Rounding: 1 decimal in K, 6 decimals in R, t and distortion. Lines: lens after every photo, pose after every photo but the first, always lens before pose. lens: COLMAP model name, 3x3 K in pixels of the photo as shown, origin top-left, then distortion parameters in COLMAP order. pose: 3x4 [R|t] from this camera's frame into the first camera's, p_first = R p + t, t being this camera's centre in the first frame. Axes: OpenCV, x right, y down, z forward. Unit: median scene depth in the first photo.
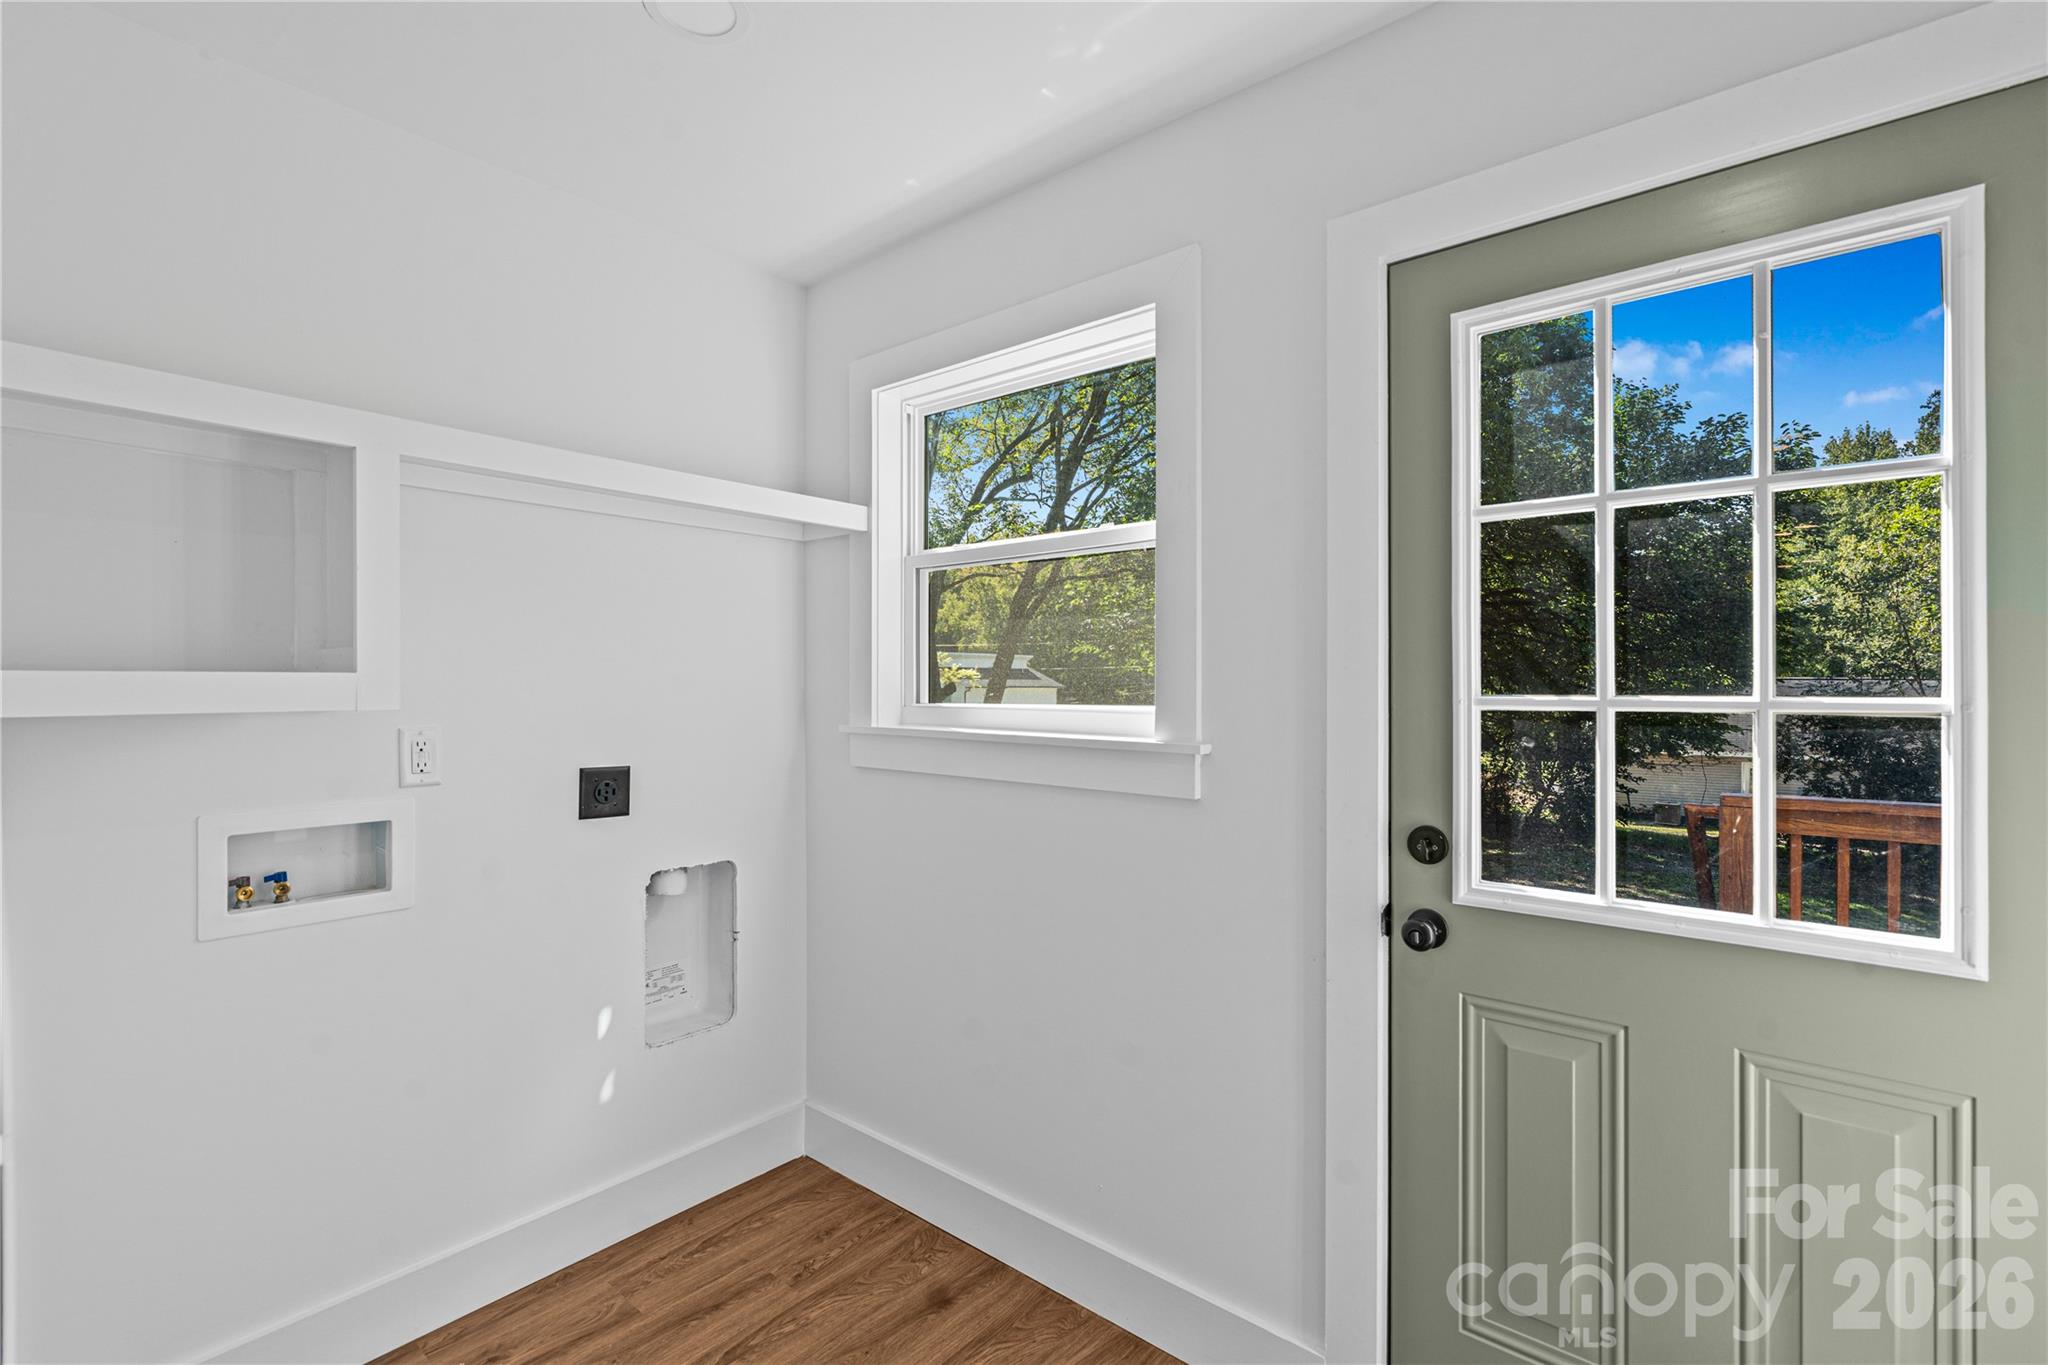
lens RADIAL K [[934.1, 0, 963.1], [0, 934.1, 676.2], [0, 0, 1]] dist [0.000524, 0.000327]
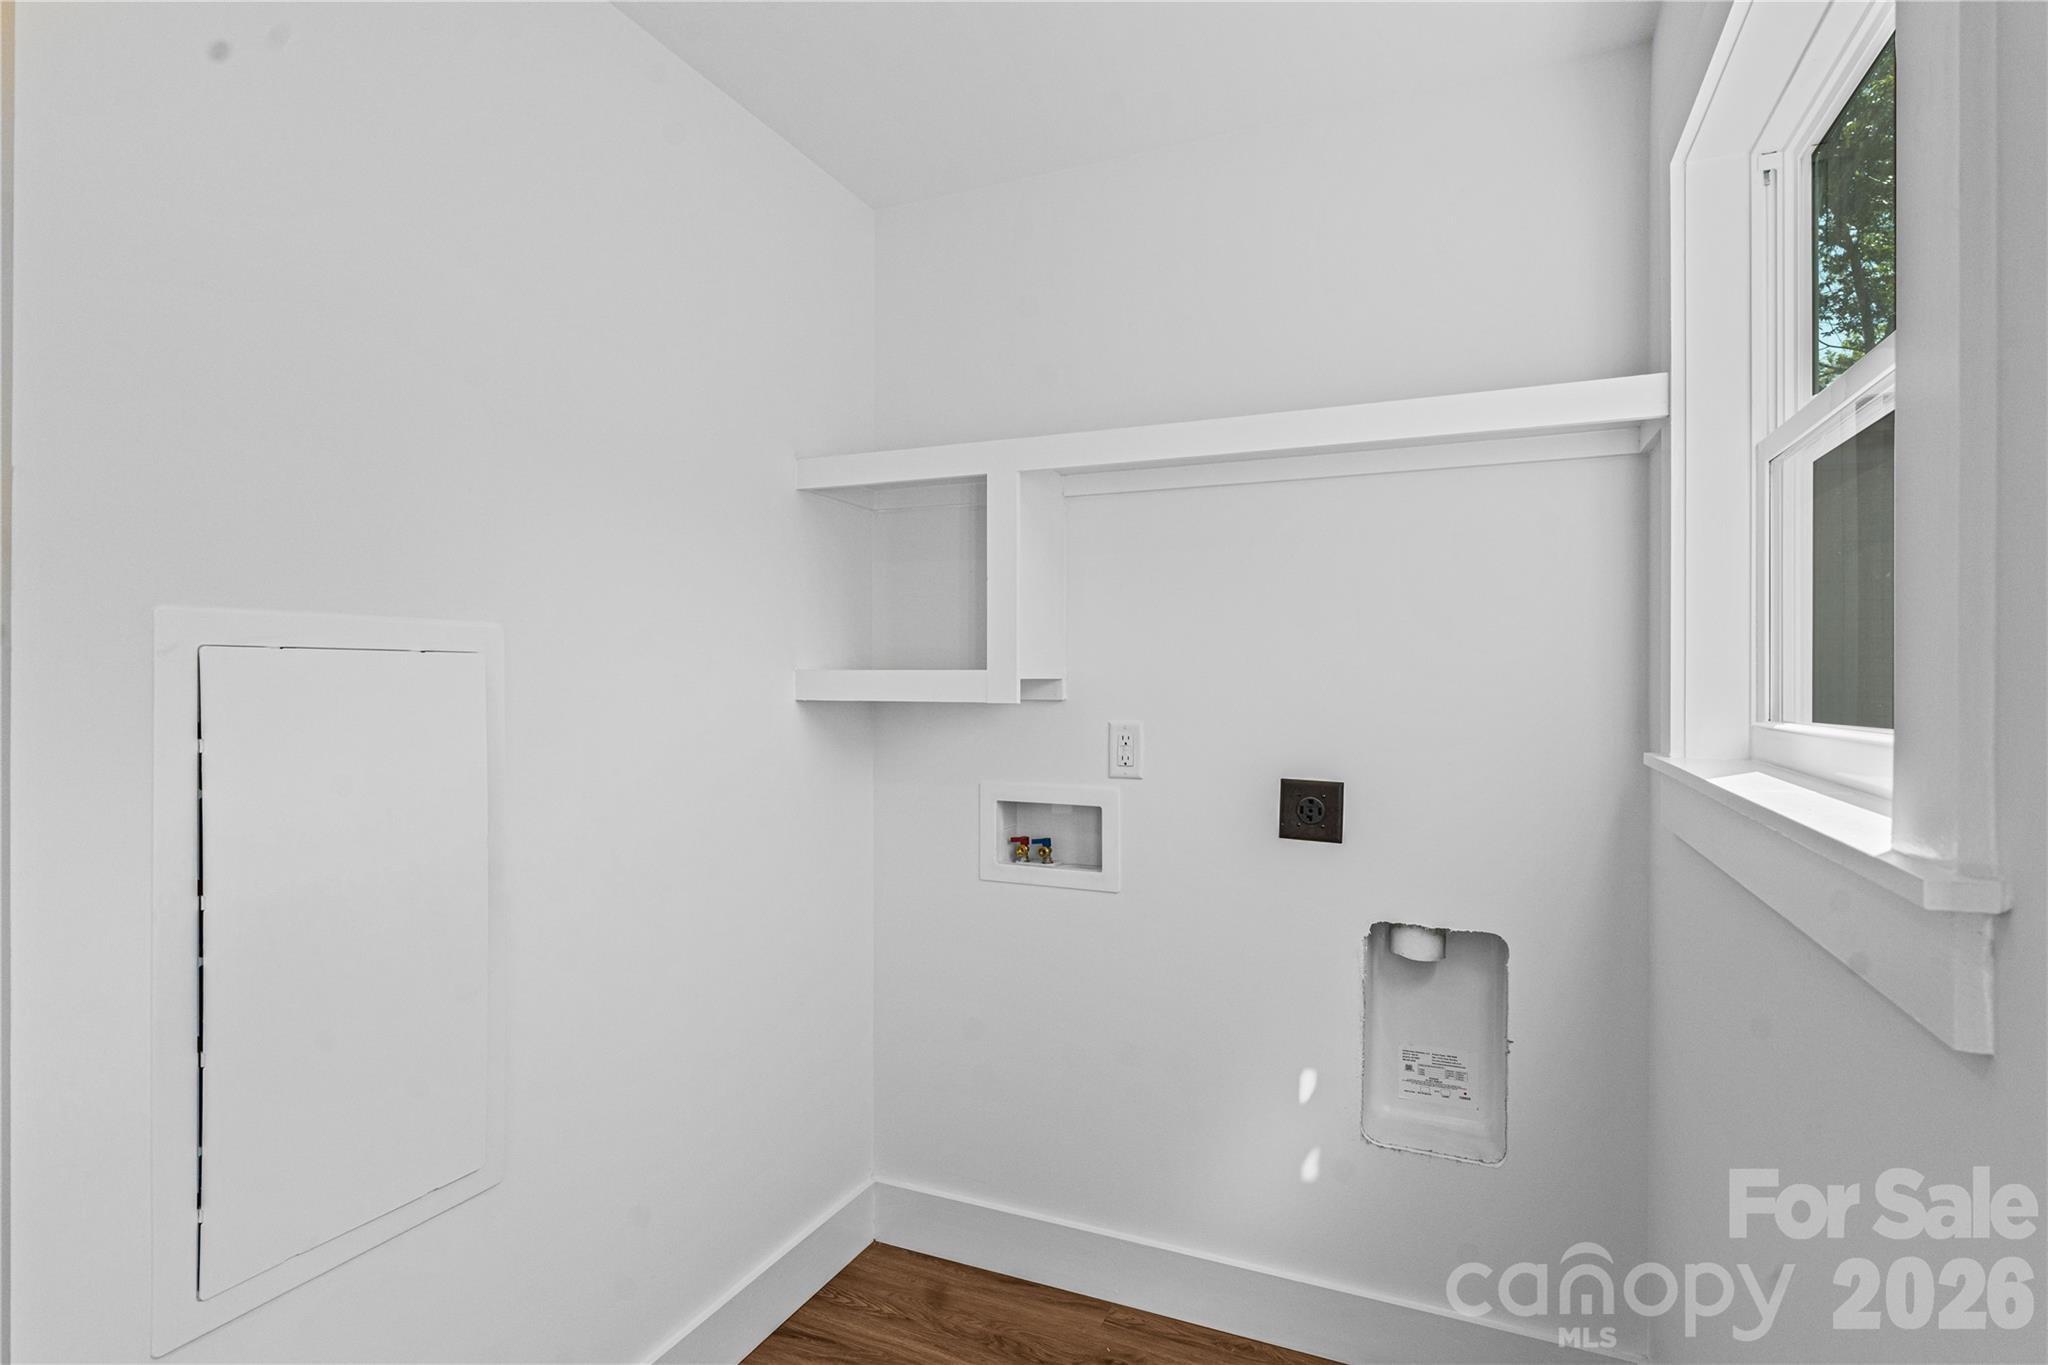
lens RADIAL K [[990.0, 0, 1024.0], [0, 990.0, 682.5], [0, 0, 1]] dist [0.000439, 0.000133]
pose [[0.318343, -0.001886, -0.947974, 0.383970], [0.000549, 0.999998, -0.001806, 0.010983], [0.947975, 0.000055, 0.318344, 0.479045]]
